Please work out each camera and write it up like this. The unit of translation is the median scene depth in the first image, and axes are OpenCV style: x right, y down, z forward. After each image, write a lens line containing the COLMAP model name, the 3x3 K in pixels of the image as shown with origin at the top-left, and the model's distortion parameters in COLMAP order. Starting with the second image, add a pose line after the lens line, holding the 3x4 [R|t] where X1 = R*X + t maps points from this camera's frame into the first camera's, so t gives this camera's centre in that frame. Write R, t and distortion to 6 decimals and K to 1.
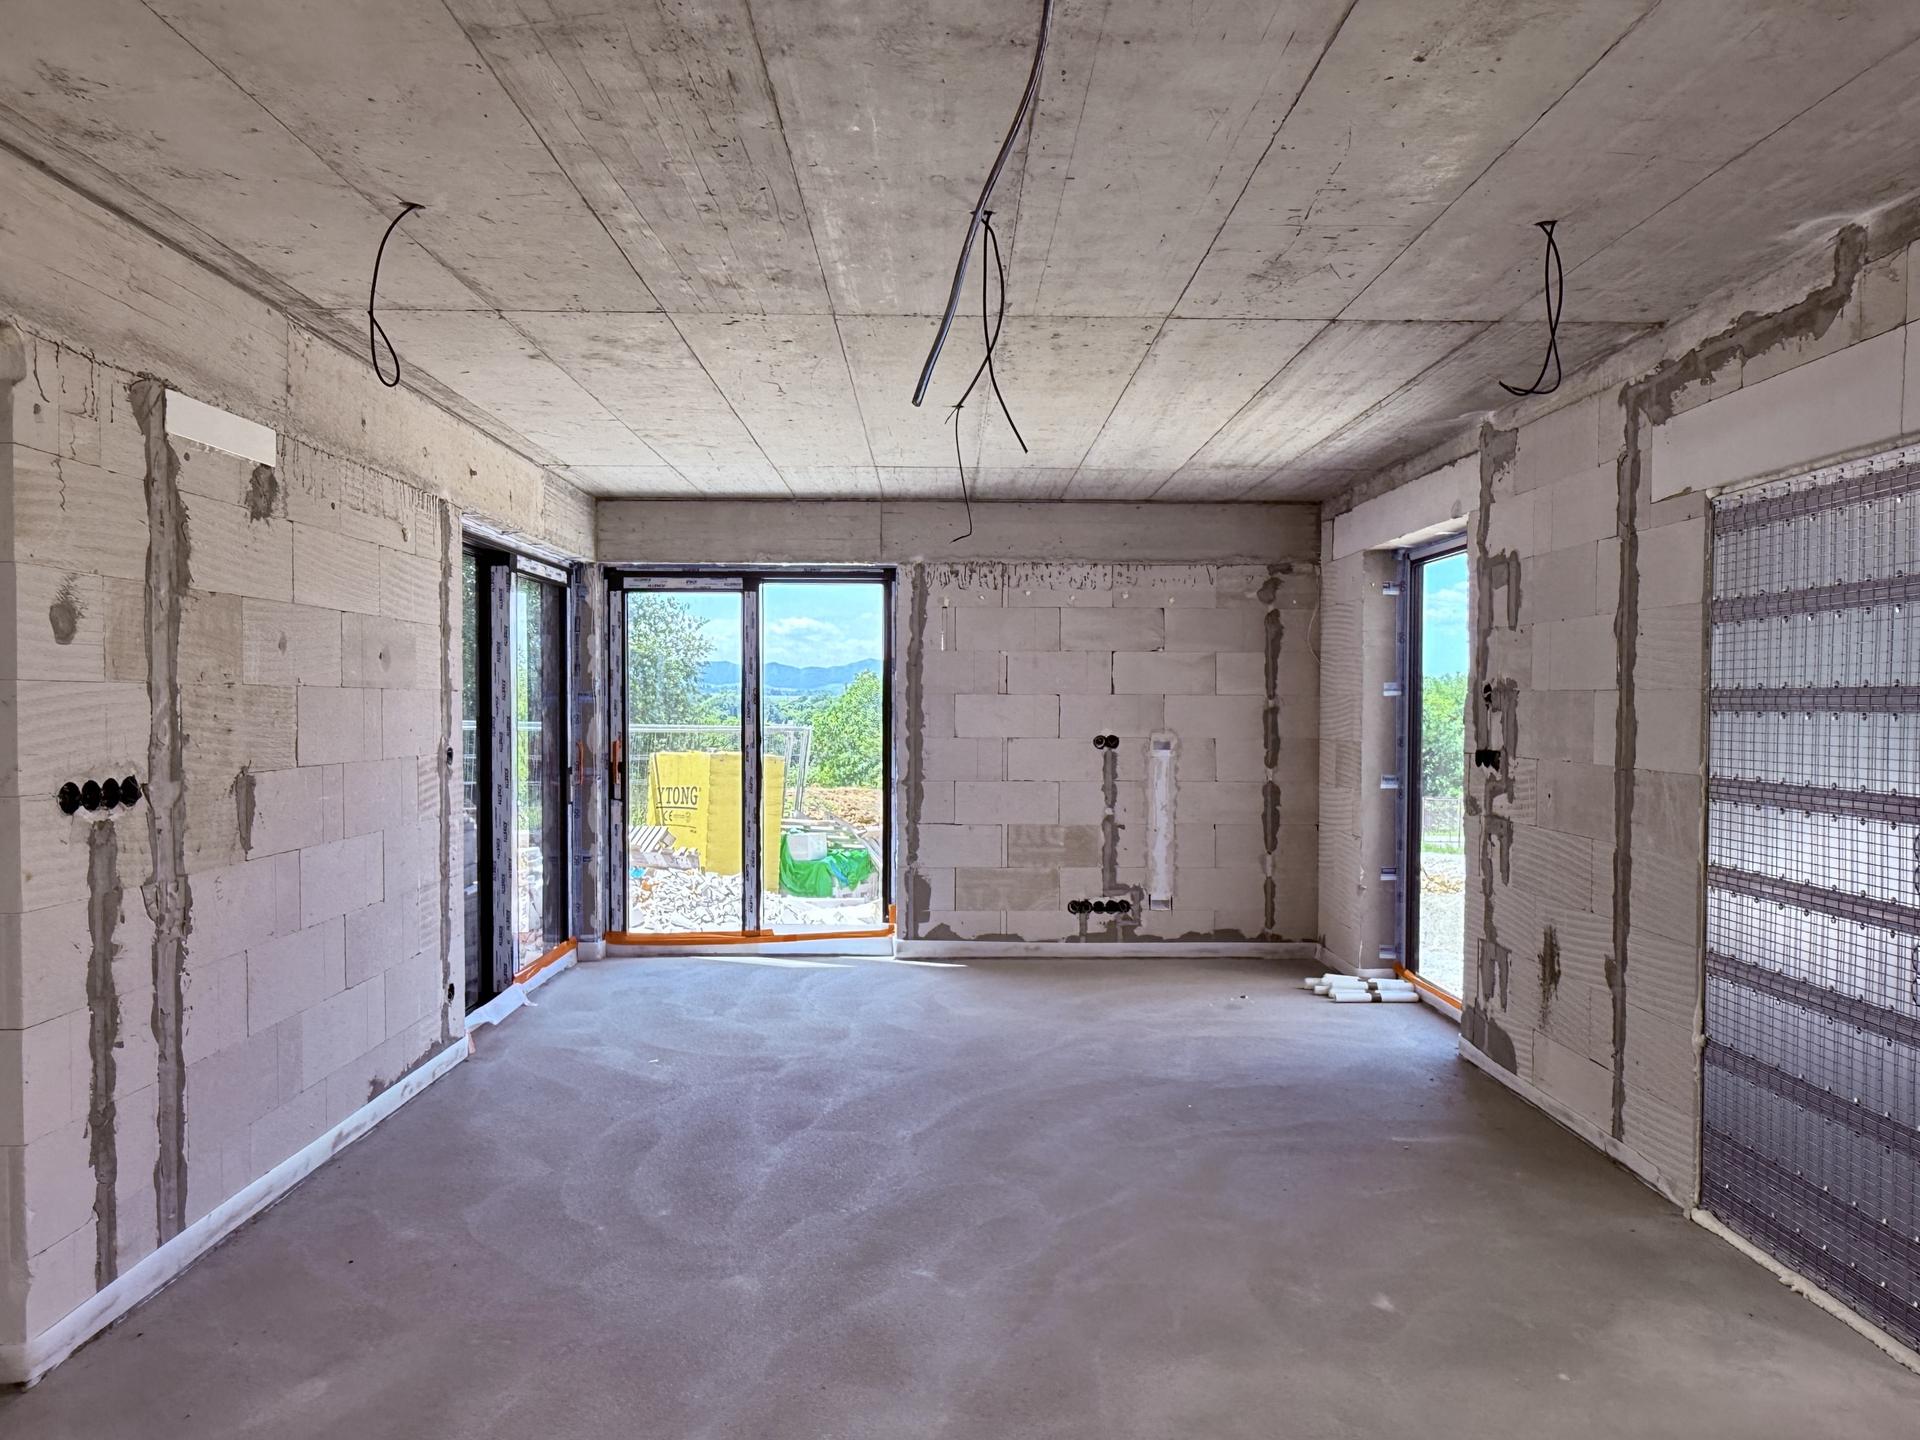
lens RADIAL K [[1282.0, 0, 963.1], [0, 1282.0, 724.1], [0, 0, 1]] dist [-0.001510, 0.001456]
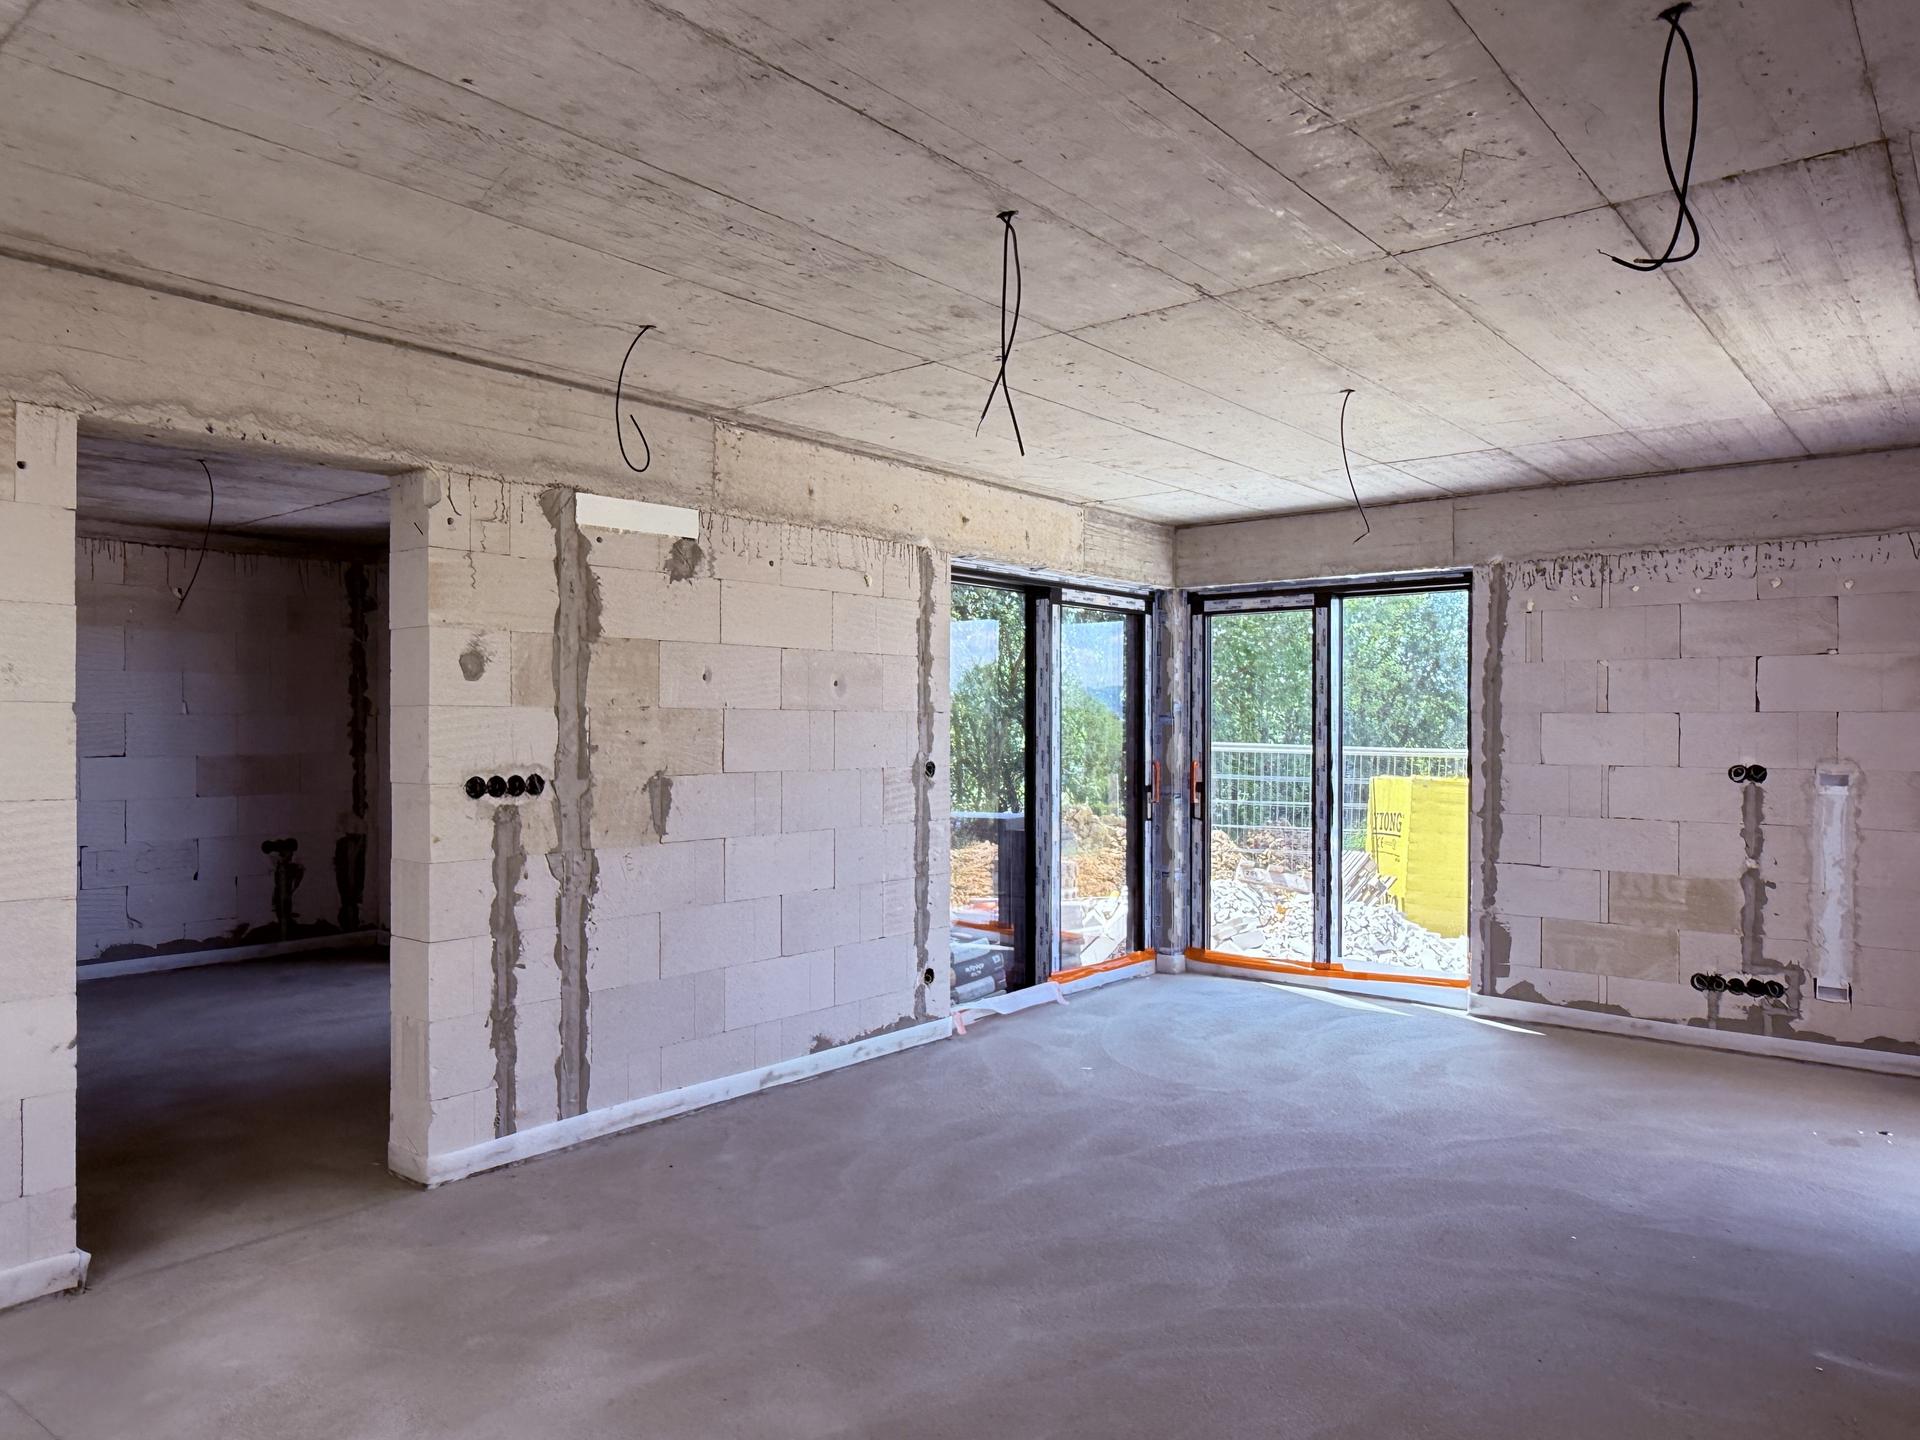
lens RADIAL K [[1282.0, 0, 963.1], [0, 1282.0, 724.1], [0, 0, 1]] dist [-0.001510, 0.001456]
pose [[0.759836, -0.001249, -0.650113, 0.397373], [-0.011015, 0.999830, -0.014796, 0.001089], [0.650021, 0.018404, 0.759693, 0.159020]]
